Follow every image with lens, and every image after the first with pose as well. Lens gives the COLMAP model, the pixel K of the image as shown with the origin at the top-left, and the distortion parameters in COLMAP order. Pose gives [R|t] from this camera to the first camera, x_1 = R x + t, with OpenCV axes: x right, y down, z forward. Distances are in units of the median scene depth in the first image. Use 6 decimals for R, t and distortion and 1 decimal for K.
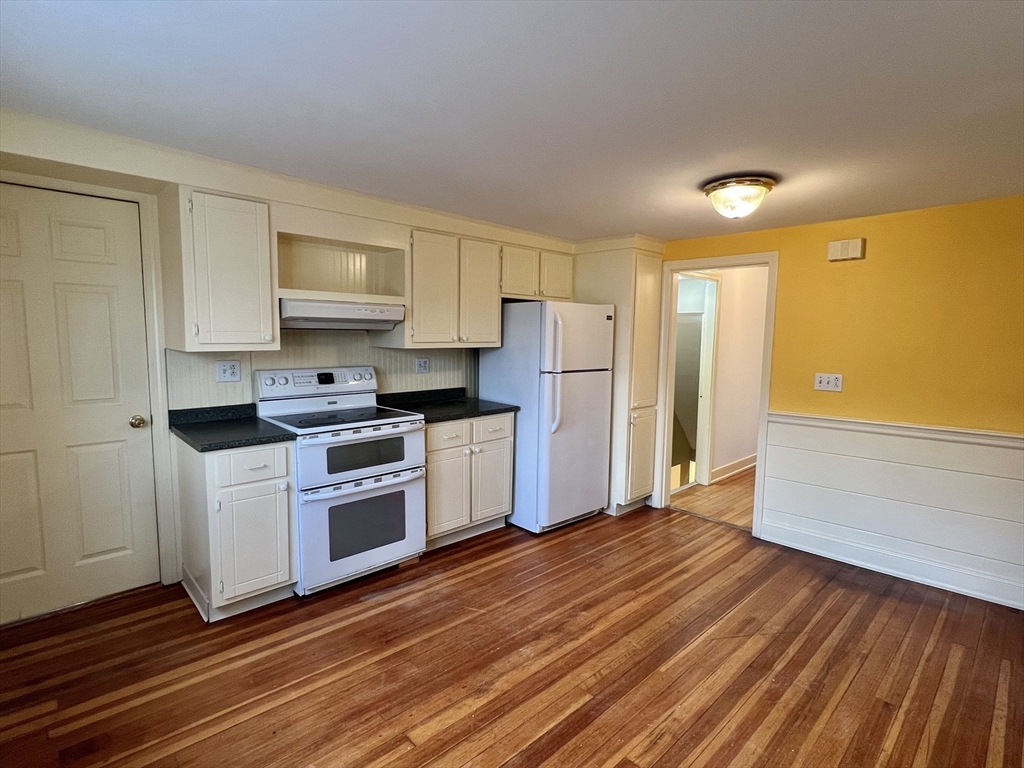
lens RADIAL K [[513.0, 0, 514.7], [0, 513.0, 385.4], [0, 0, 1]] dist [0.005082, -0.000236]
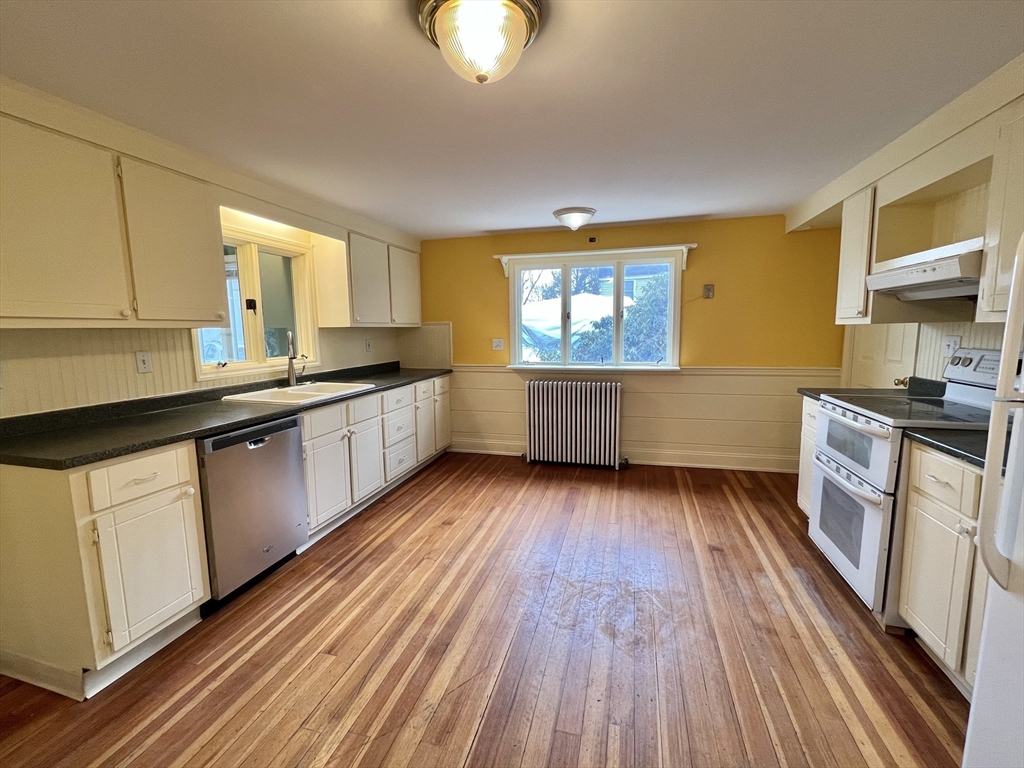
lens RADIAL K [[443.4, 0, 510.5], [0, 443.4, 381.1], [0, 0, 1]] dist [-0.002526, 0.000763]
pose [[-0.854398, 0.061963, -0.515912, 0.617999], [-0.051855, 0.977741, 0.203308, -0.096386], [0.517026, 0.200458, -0.832166, 1.354264]]
